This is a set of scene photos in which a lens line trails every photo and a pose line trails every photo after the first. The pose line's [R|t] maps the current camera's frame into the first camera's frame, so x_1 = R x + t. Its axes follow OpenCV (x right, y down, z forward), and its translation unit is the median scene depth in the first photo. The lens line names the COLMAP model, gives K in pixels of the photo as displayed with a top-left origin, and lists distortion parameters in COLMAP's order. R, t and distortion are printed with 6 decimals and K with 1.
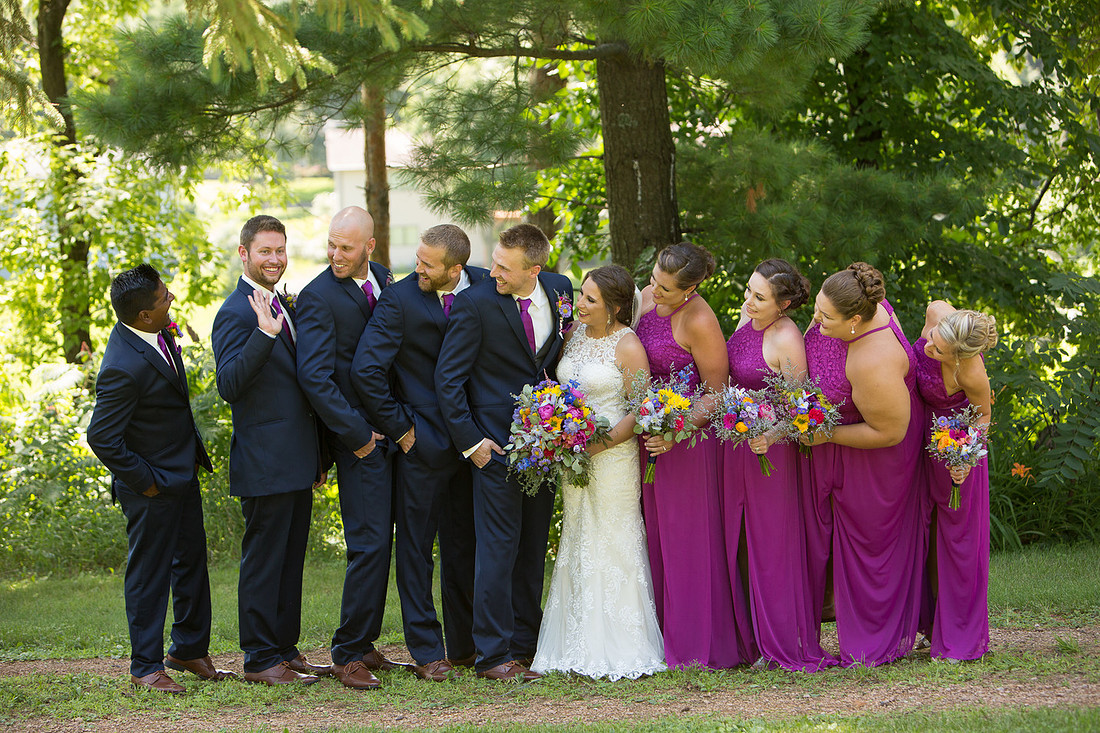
lens RADIAL K [[2861.6, 0, 550.0], [0, 2861.6, 366.5], [0, 0, 1]] dist [-0.074891, 0.906816]
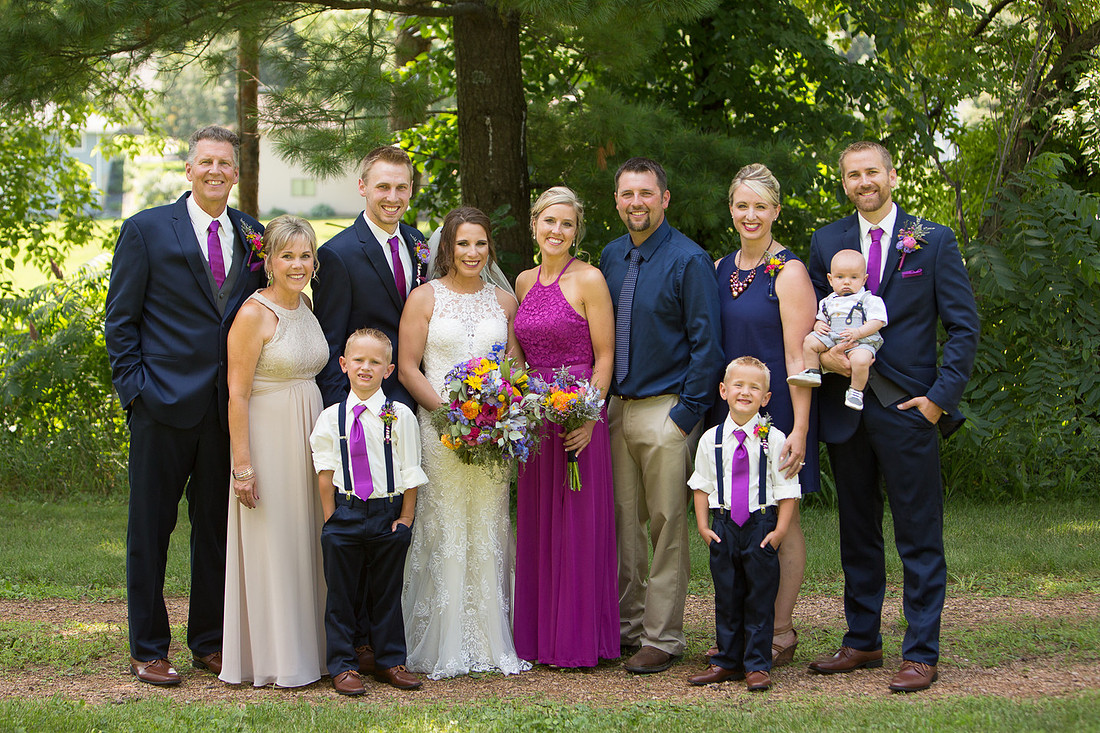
lens RADIAL K [[2458.6, 0, 550.0], [0, 2458.6, 366.5], [0, 0, 1]] dist [-0.351961, 0.814435]
pose [[0.998165, 0.030616, 0.052236, 0.008137], [-0.031917, 0.999196, 0.024249, -0.003949], [-0.051451, -0.025872, 0.998340, 0.107116]]
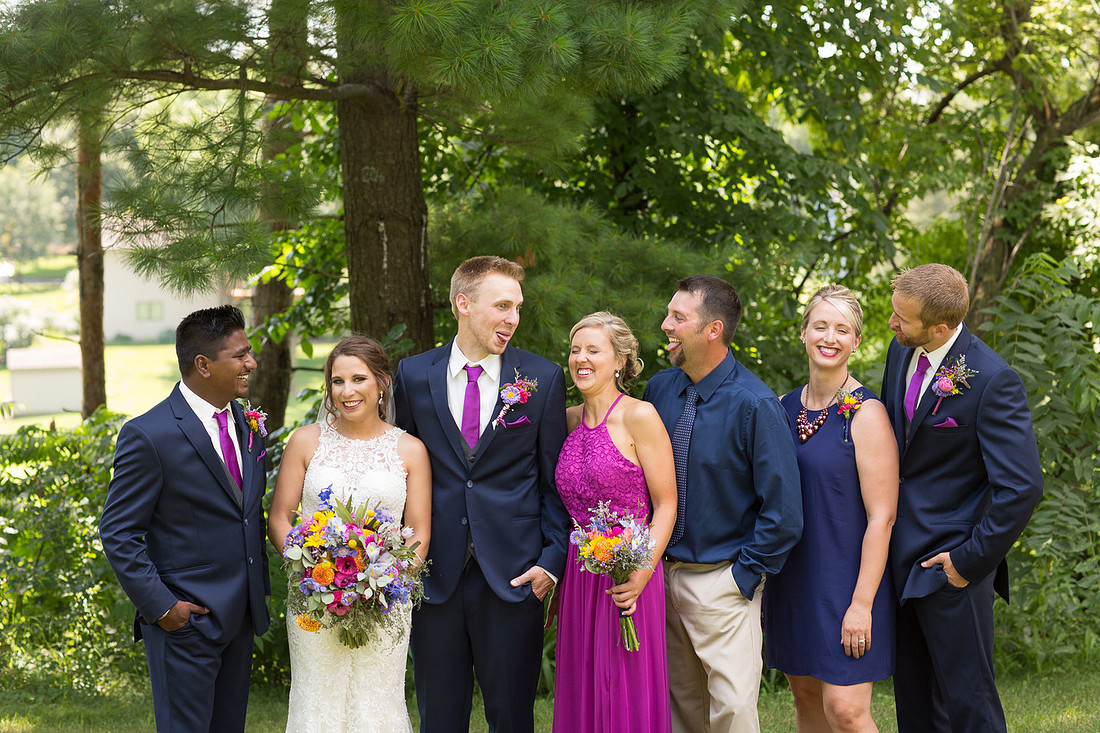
lens RADIAL K [[2591.1, 0, 550.0], [0, 2591.1, 366.5], [0, 0, 1]] dist [-0.085990, -0.236956]
pose [[0.994426, 0.017400, 0.103995, 0.000255], [-0.014664, 0.999527, -0.027014, -0.007788], [-0.104416, 0.025338, 0.994211, 0.206518]]
